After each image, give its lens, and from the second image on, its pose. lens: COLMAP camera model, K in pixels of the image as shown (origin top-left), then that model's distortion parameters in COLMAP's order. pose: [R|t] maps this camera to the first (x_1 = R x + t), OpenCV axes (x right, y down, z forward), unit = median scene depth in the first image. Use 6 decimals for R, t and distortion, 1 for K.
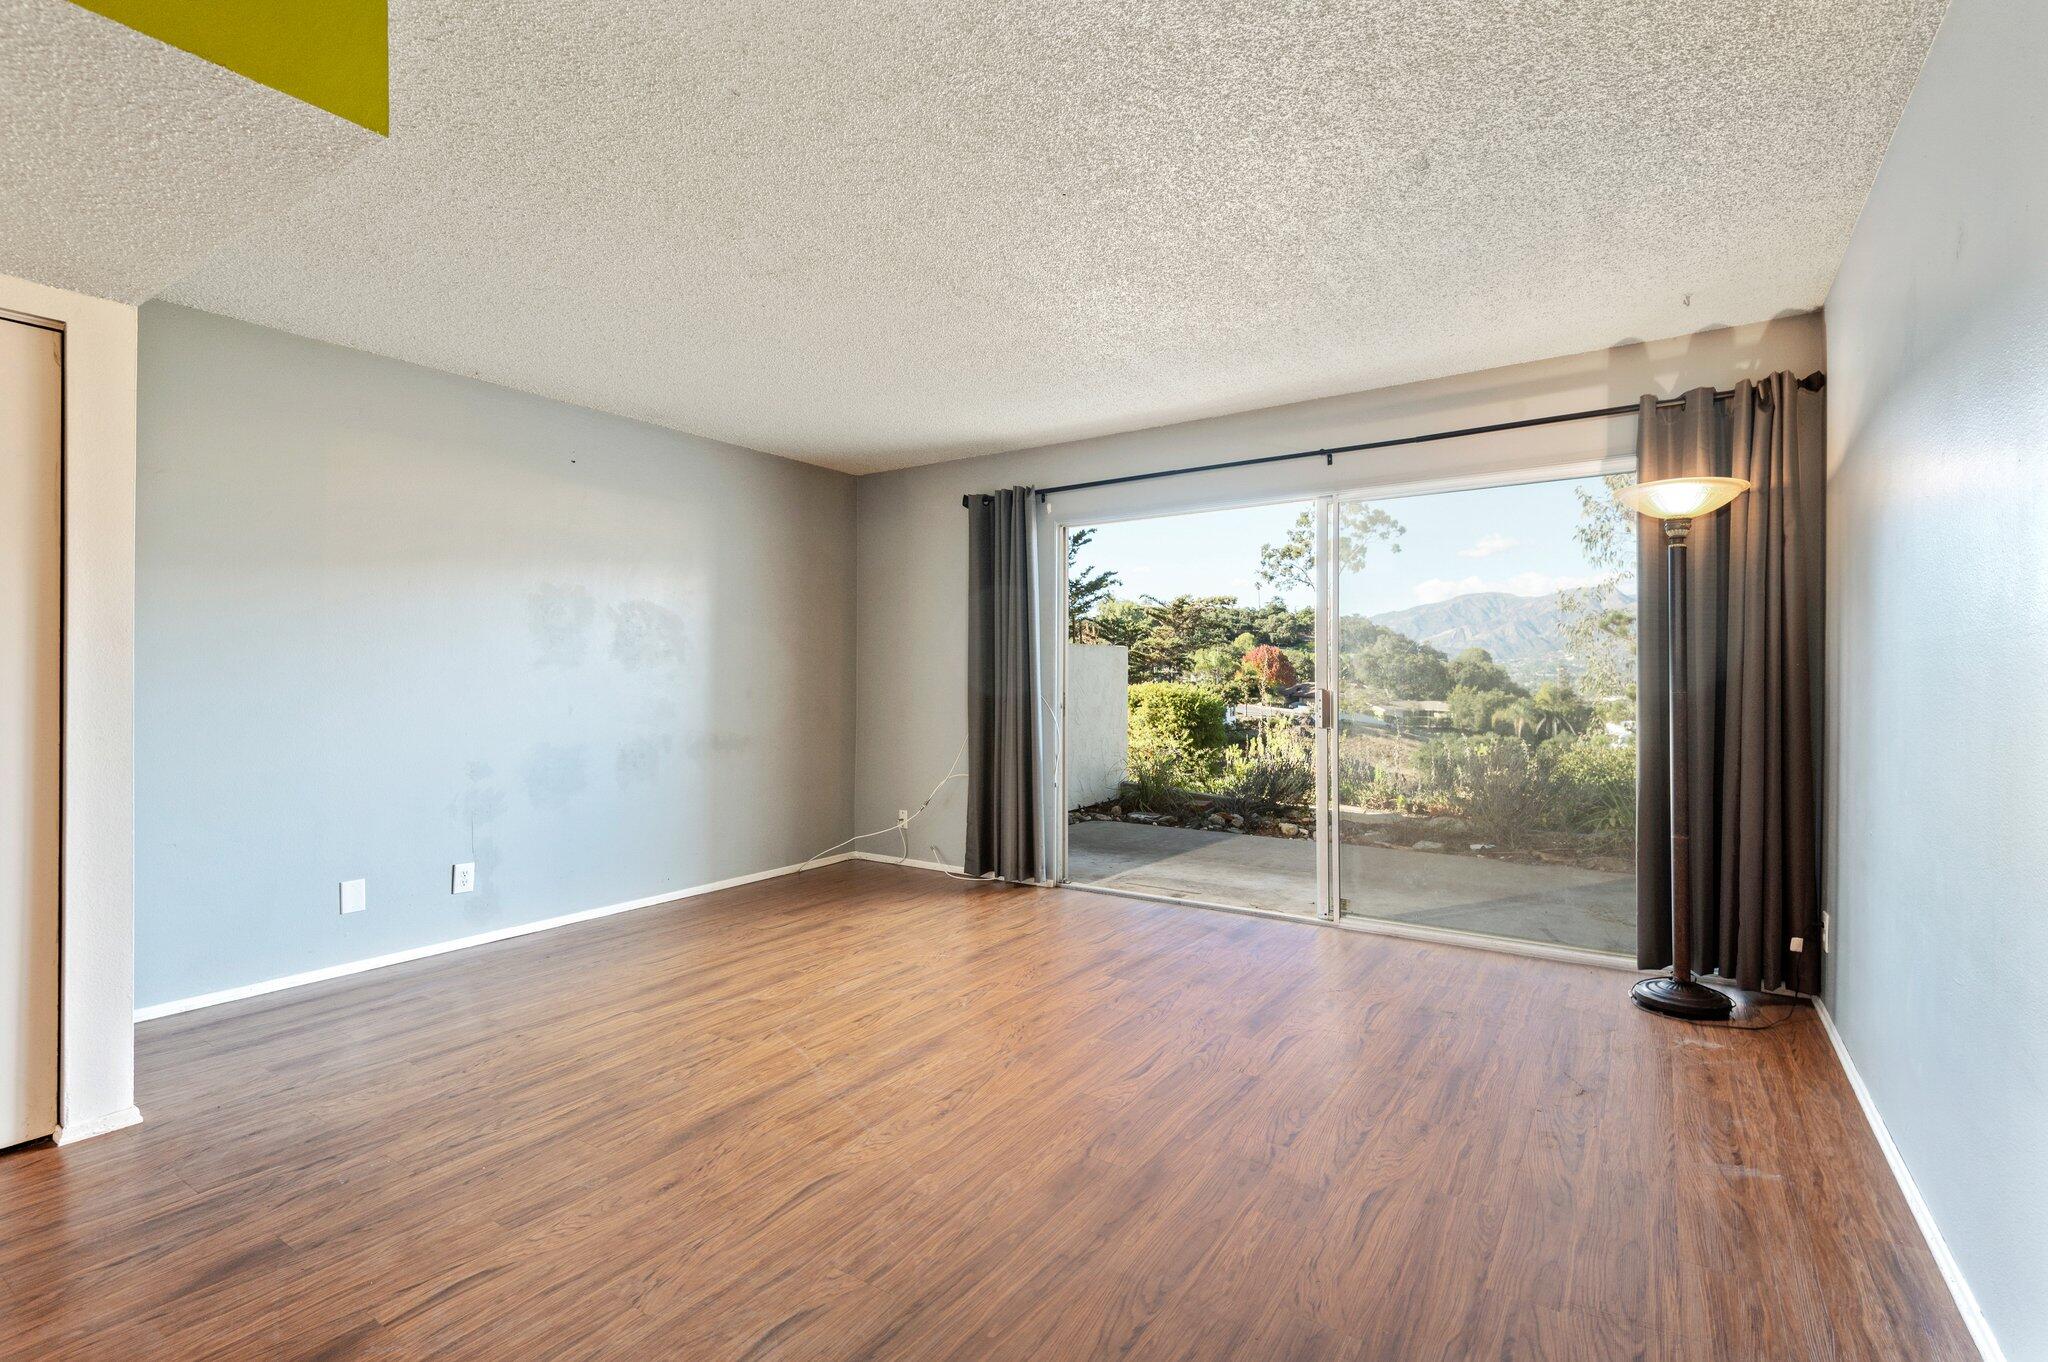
lens RADIAL K [[938.8, 0, 1041.6], [0, 938.8, 676.5], [0, 0, 1]] dist [0.016669, -0.003547]
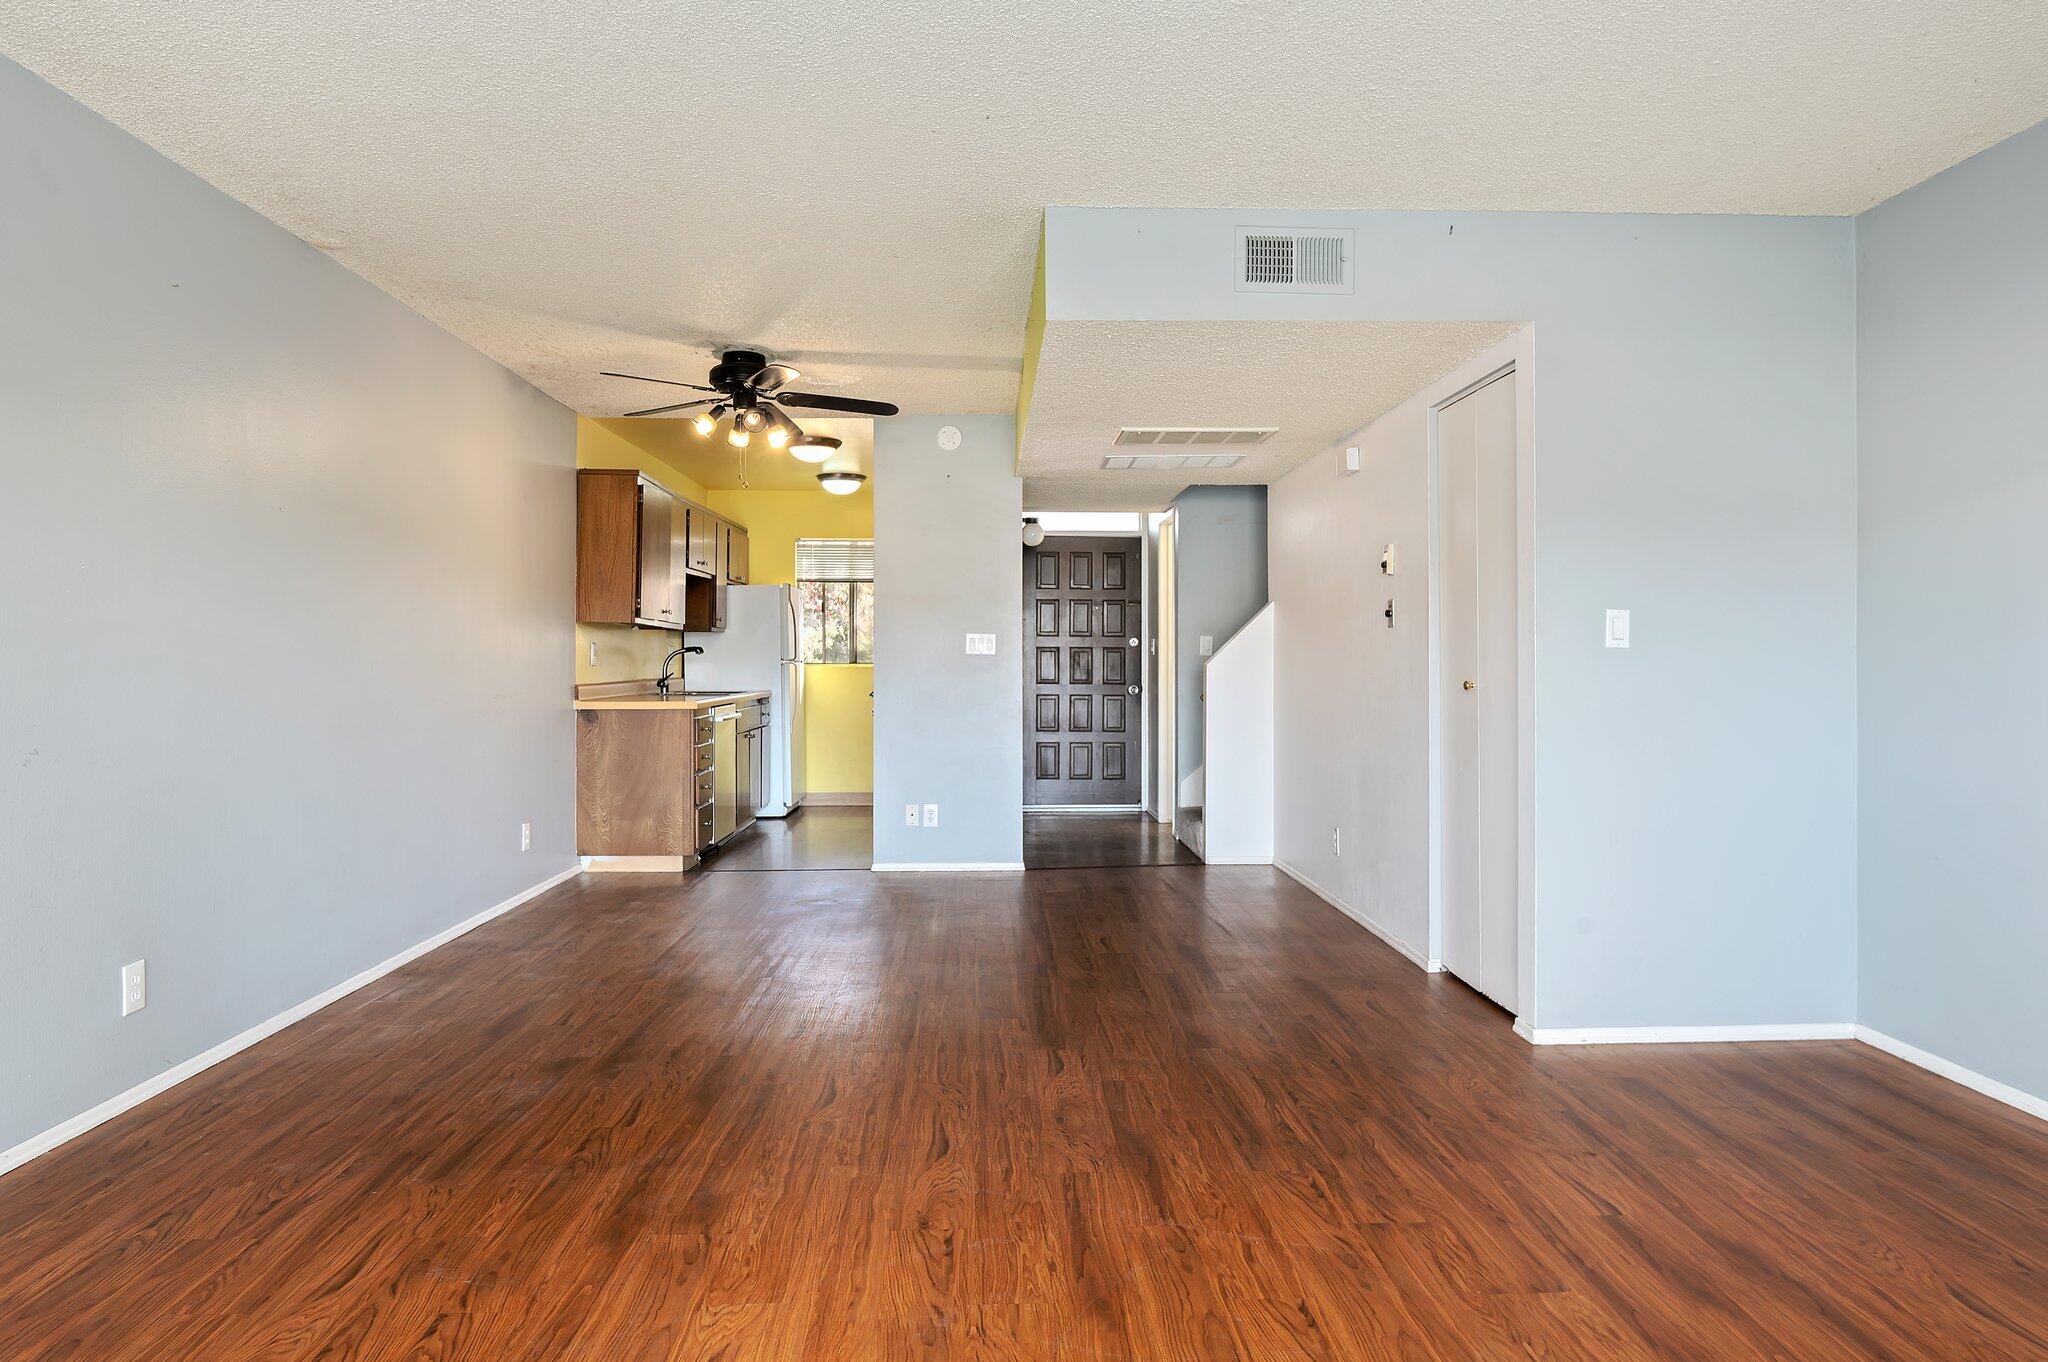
lens RADIAL K [[1318.0, 0, 1020.3], [0, 1318.0, 648.0], [0, 0, 1]] dist [-0.008061, -0.018638]
pose [[-0.819881, -0.003214, -0.572525, 0.207279], [0.002965, 0.999947, -0.009859, 0.006961], [0.572526, -0.009781, -0.819828, 0.910153]]
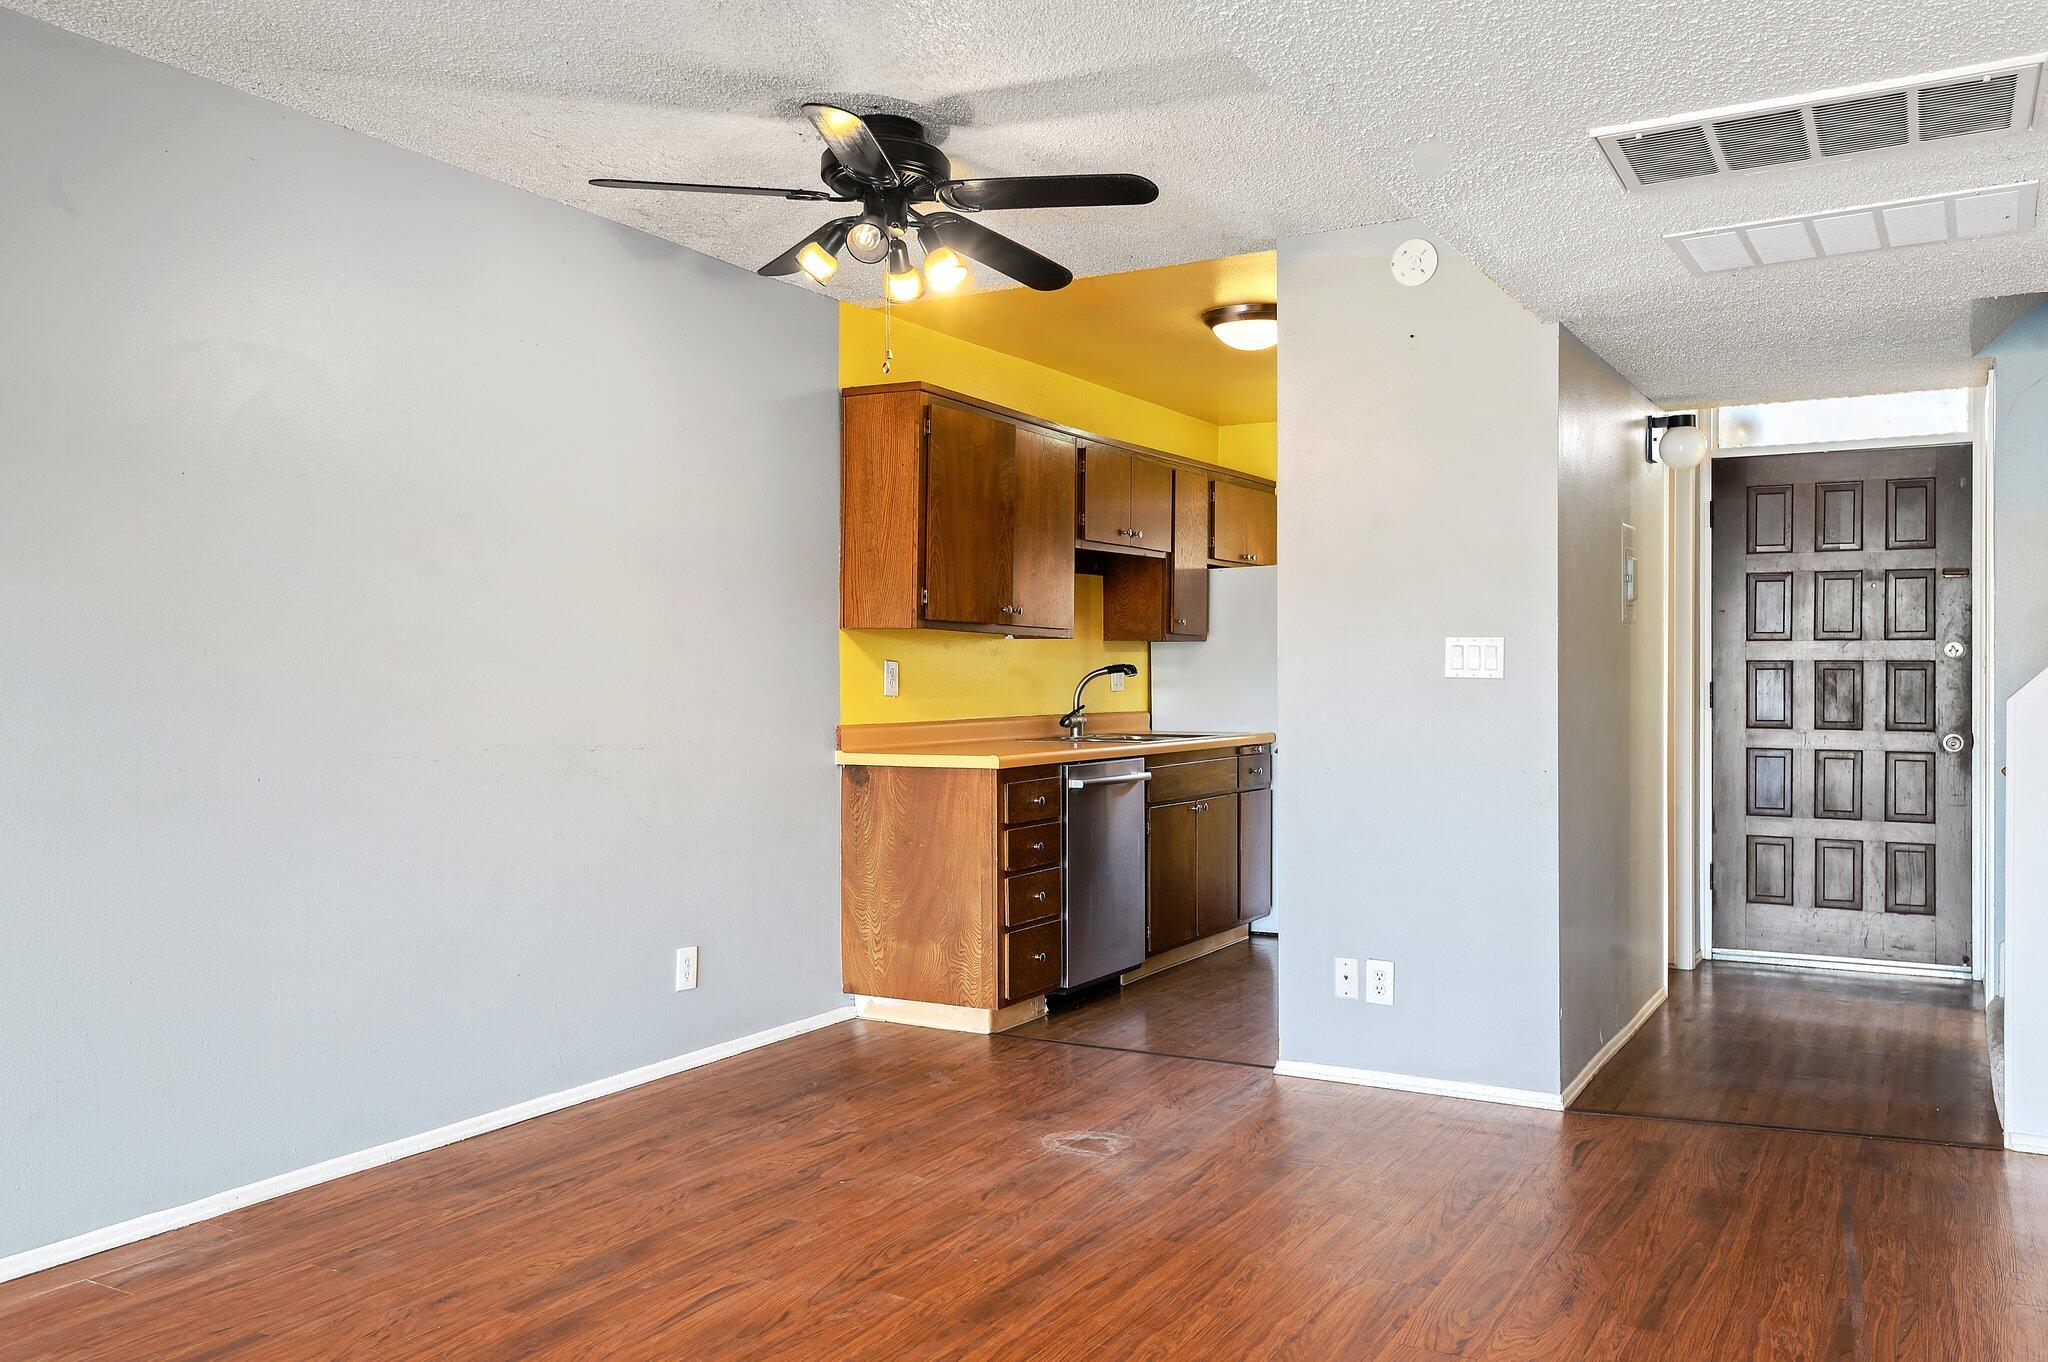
lens RADIAL K [[1618.3, 0, 1029.2], [0, 1618.3, 684.6], [0, 0, 1]] dist [0.022765, -0.006249]
pose [[-0.997985, 0.004161, -0.063321, -0.247257], [0.004081, 0.999991, 0.001384, 0.001712], [0.063326, 0.001123, -0.997992, 0.613763]]
